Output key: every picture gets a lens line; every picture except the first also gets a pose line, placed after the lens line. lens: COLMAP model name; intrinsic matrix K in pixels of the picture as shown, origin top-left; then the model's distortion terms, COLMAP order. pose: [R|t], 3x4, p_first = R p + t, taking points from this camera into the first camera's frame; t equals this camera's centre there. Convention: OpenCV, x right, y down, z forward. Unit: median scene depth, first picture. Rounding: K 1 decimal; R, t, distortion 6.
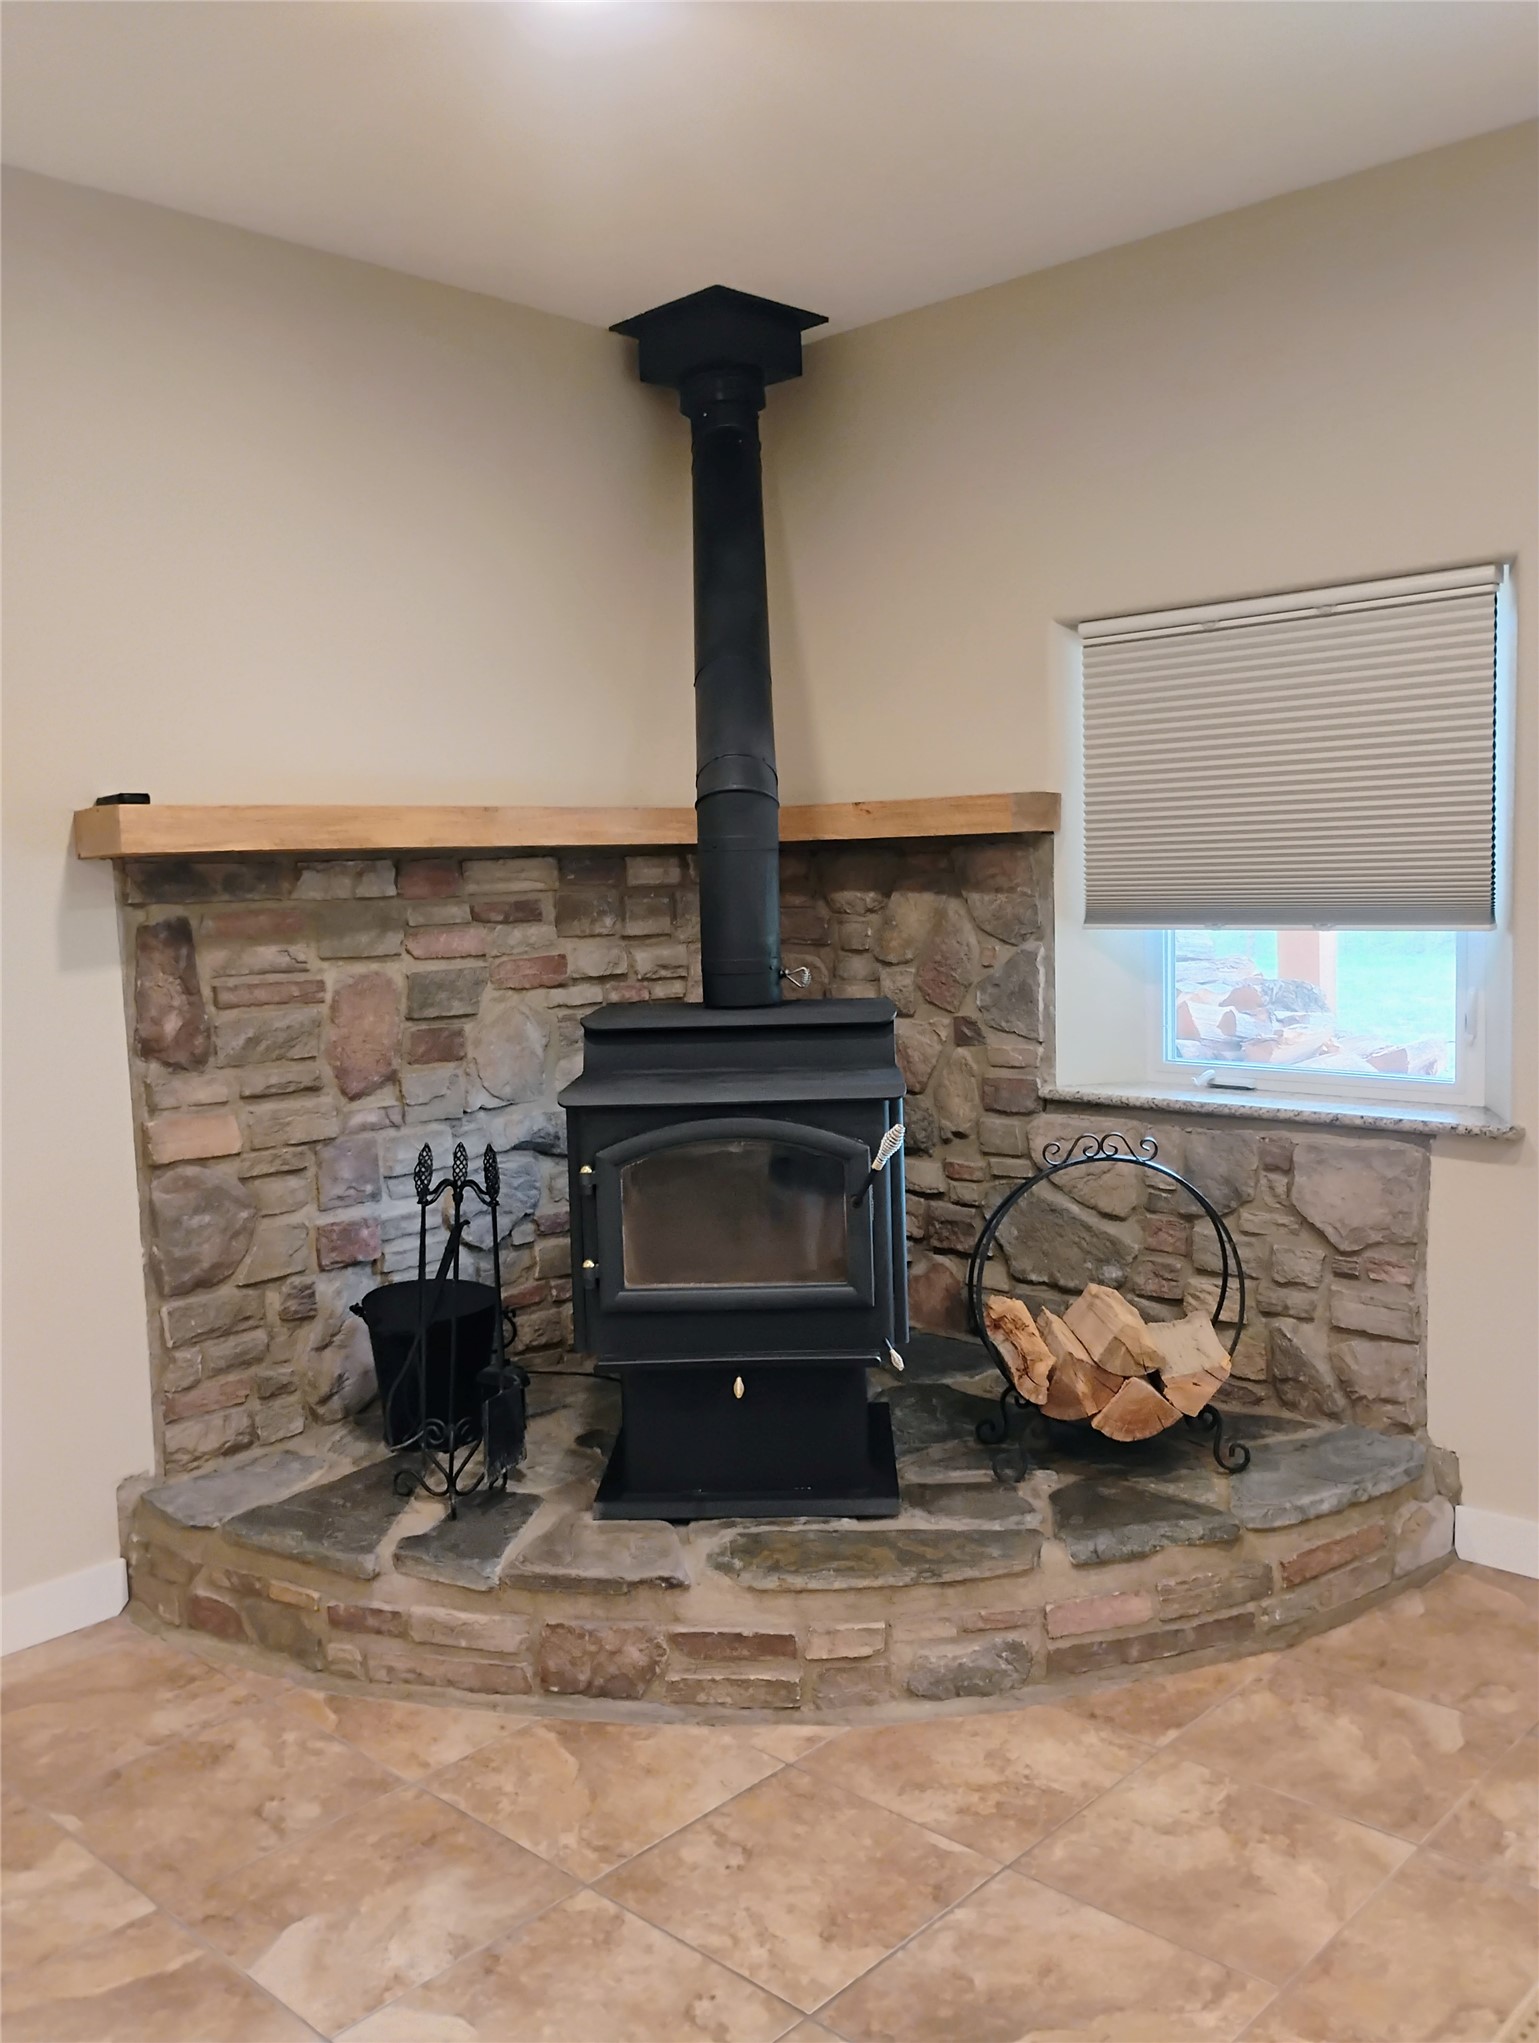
lens RADIAL K [[1713.7, 0, 780.8], [0, 1713.7, 1019.9], [0, 0, 1]] dist [0.054002, -0.062803]
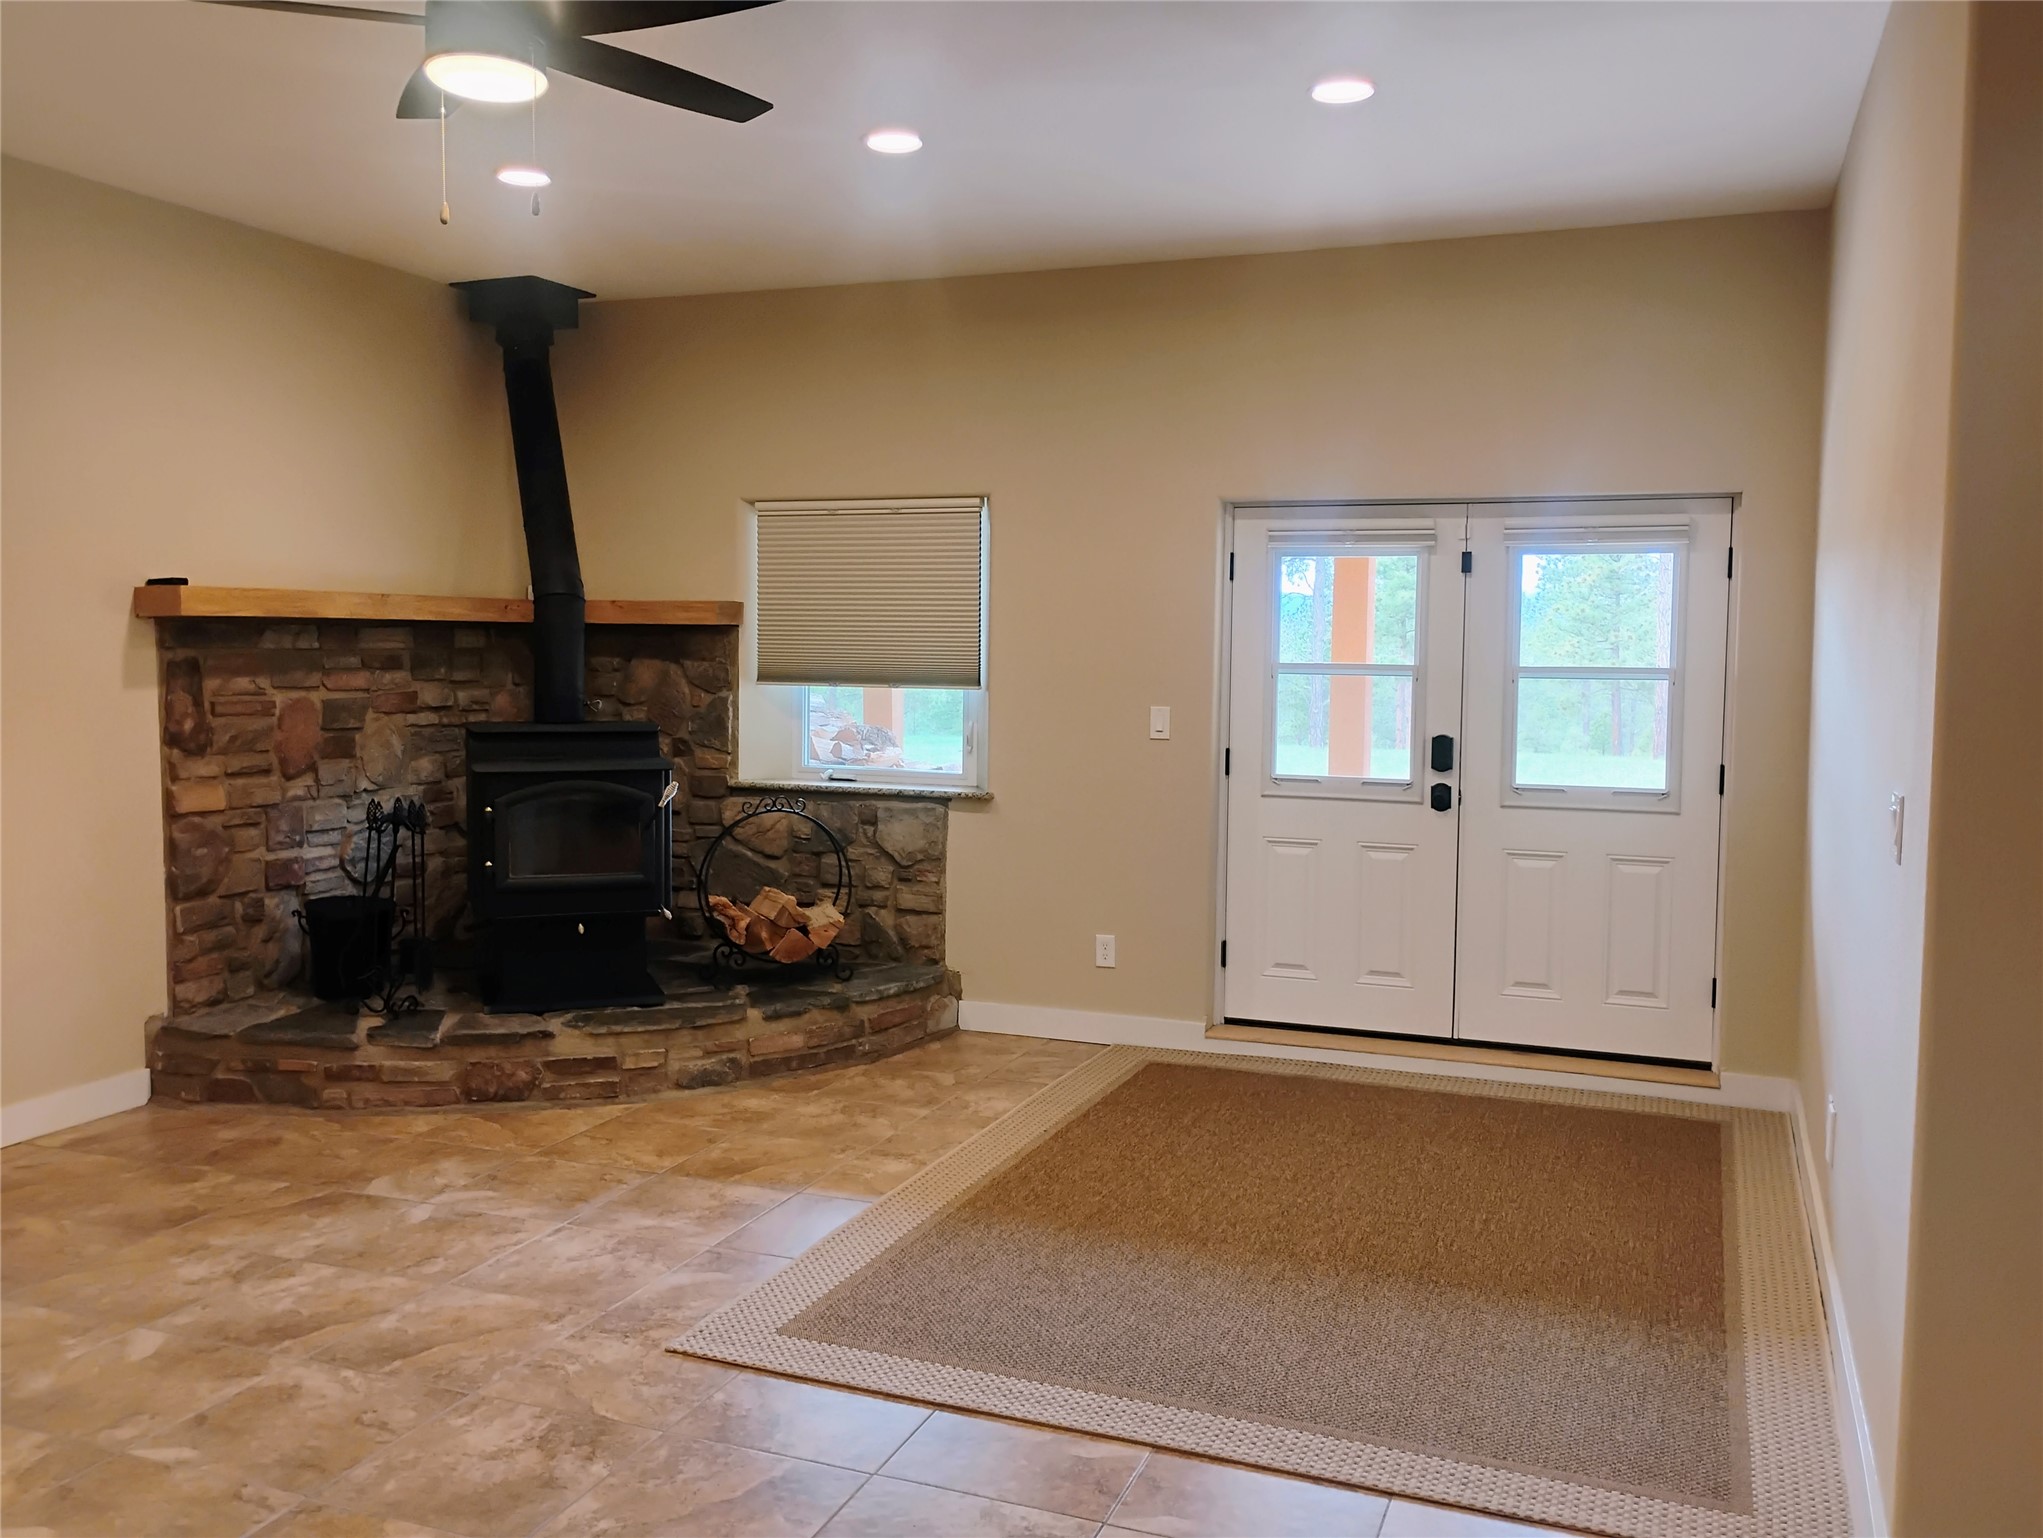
lens RADIAL K [[1713.7, 0, 1022.2], [0, 1713.7, 760.9], [0, 0, 1]] dist [0.054002, -0.062803]
pose [[0.929045, 0.013457, 0.369723, -0.229879], [-0.004579, 0.999680, -0.024881, 0.070824], [-0.369939, 0.021422, 0.928809, -0.738449]]
